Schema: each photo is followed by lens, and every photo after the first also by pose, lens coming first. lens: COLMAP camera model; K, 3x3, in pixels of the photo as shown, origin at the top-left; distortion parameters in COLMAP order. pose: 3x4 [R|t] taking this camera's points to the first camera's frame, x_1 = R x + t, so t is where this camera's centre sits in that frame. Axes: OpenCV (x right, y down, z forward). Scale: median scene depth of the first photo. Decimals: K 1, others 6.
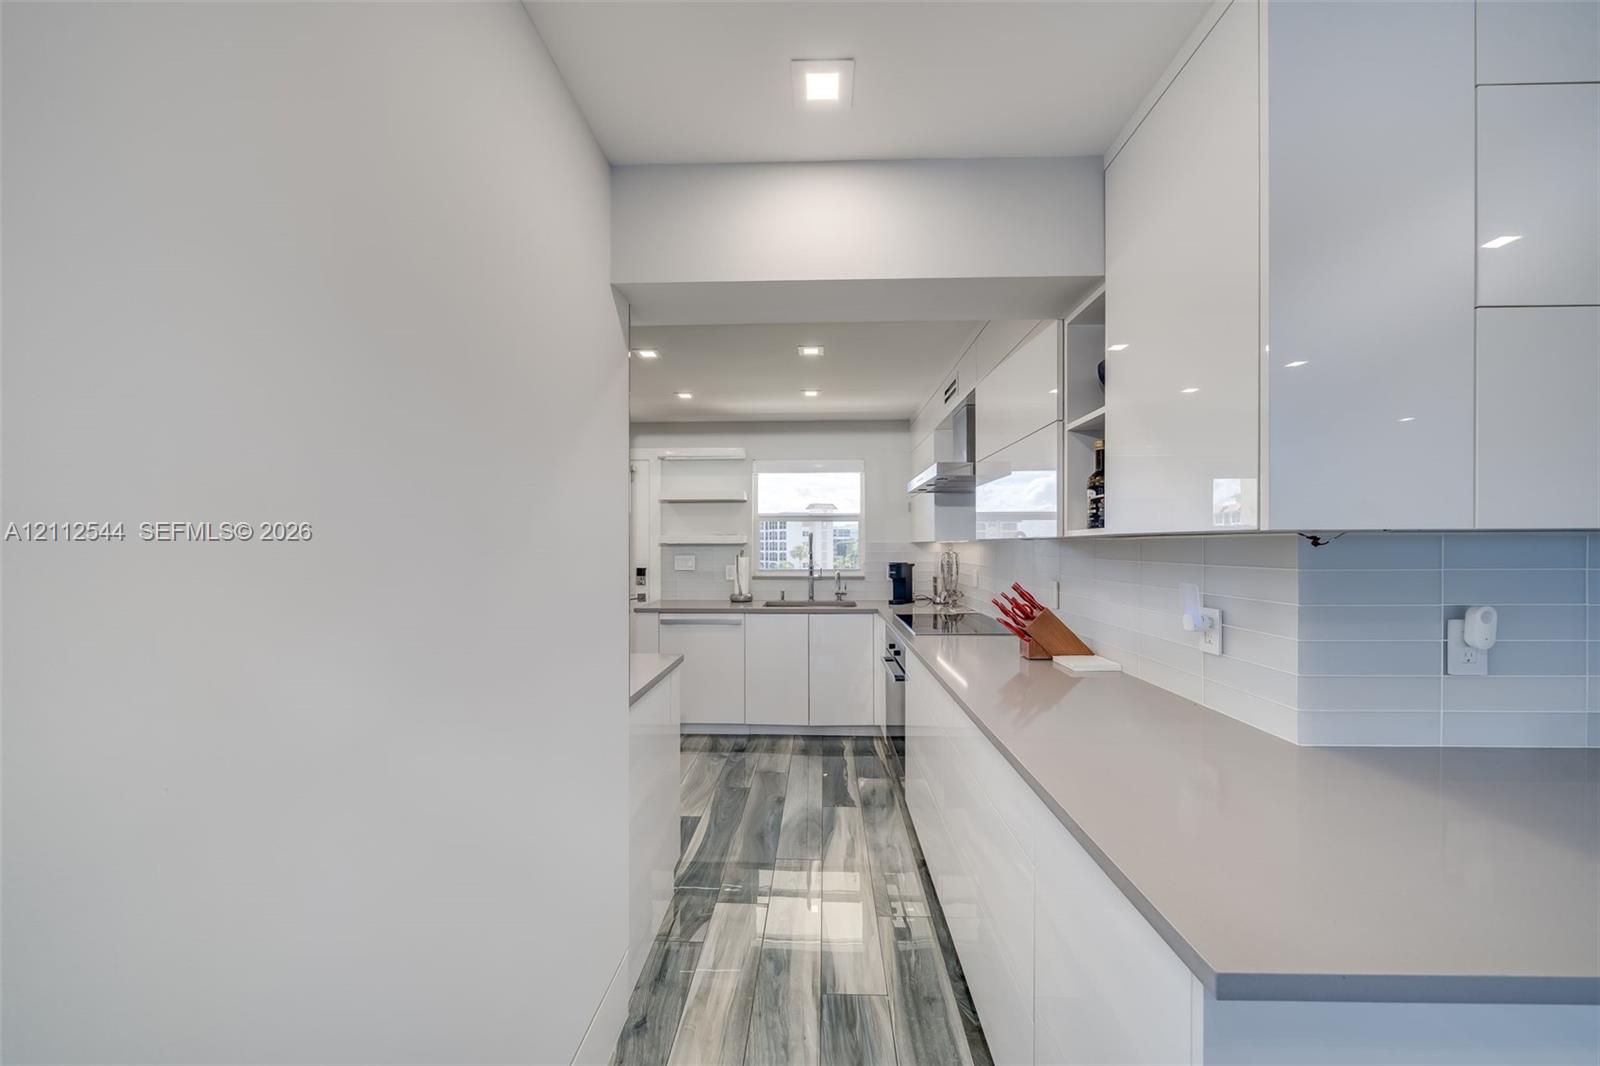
lens RADIAL K [[568.2, 0, 809.1], [0, 568.2, 537.0], [0, 0, 1]] dist [-0.001087, 0.000134]
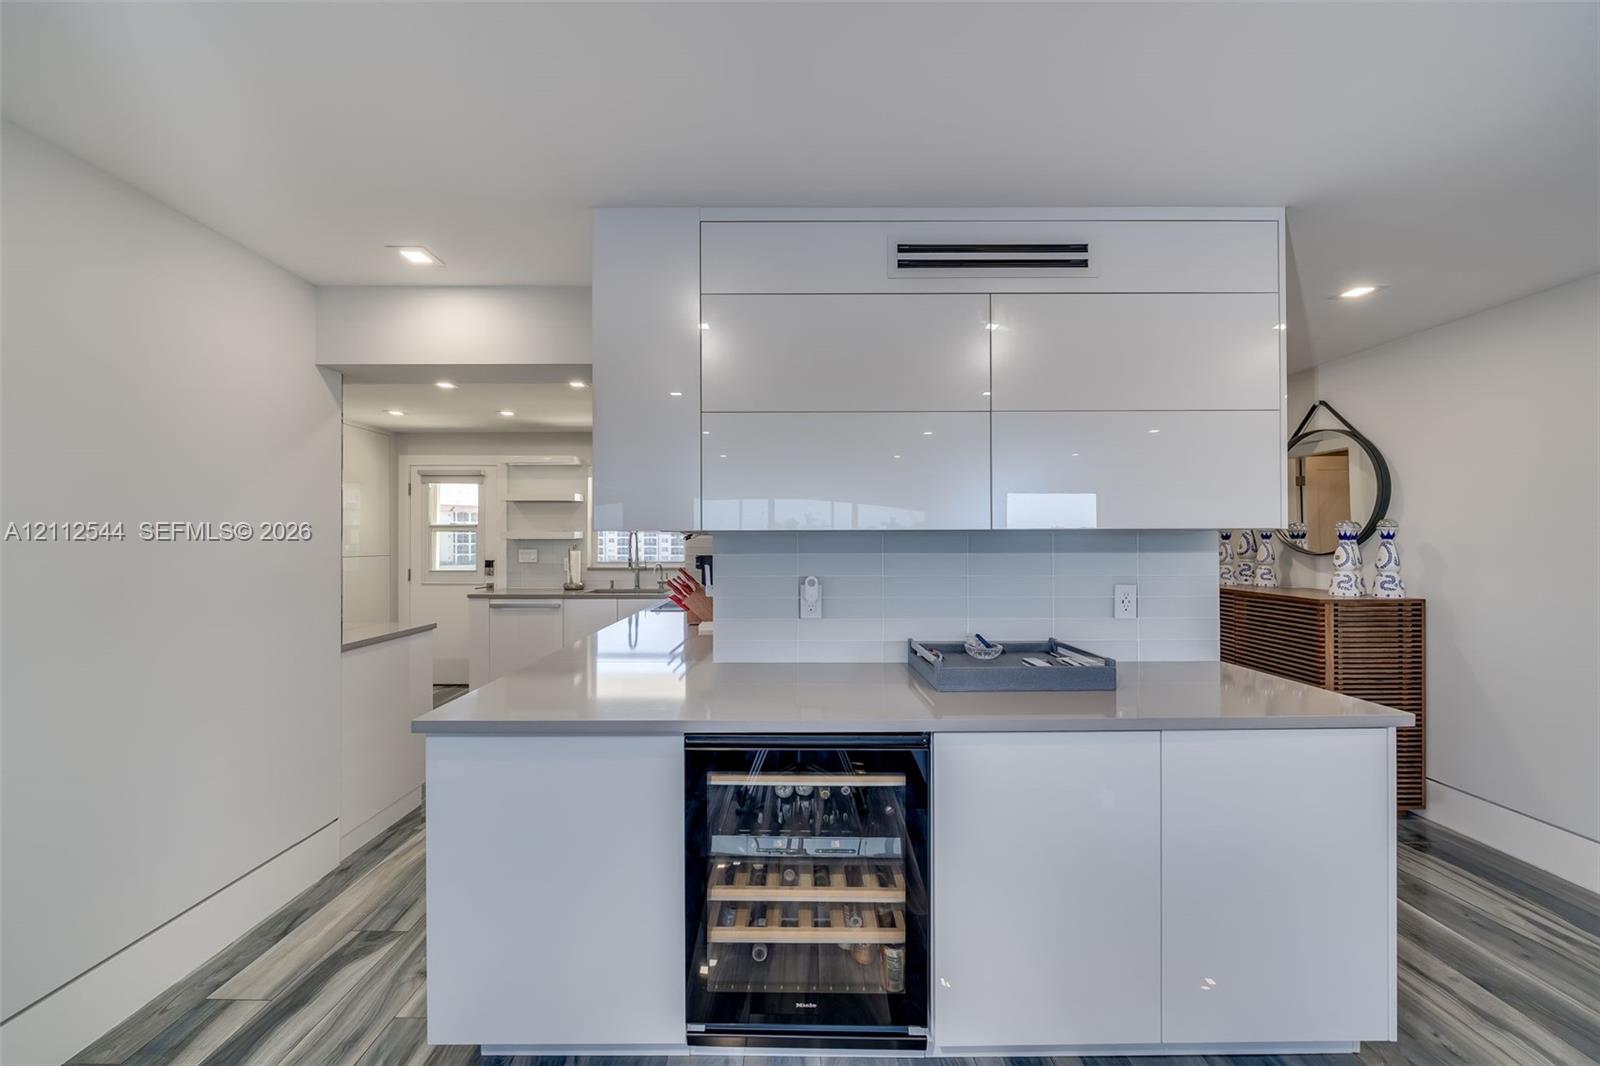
lens RADIAL K [[568.2, 0, 785.1], [0, 568.2, 531.6], [0, 0, 1]] dist [-0.001087, 0.000134]
pose [[0.999027, 0.001792, 0.044070, 0.255007], [-0.001714, 0.999997, -0.001801, -0.002347], [-0.044073, 0.001724, 0.999027, -0.168508]]
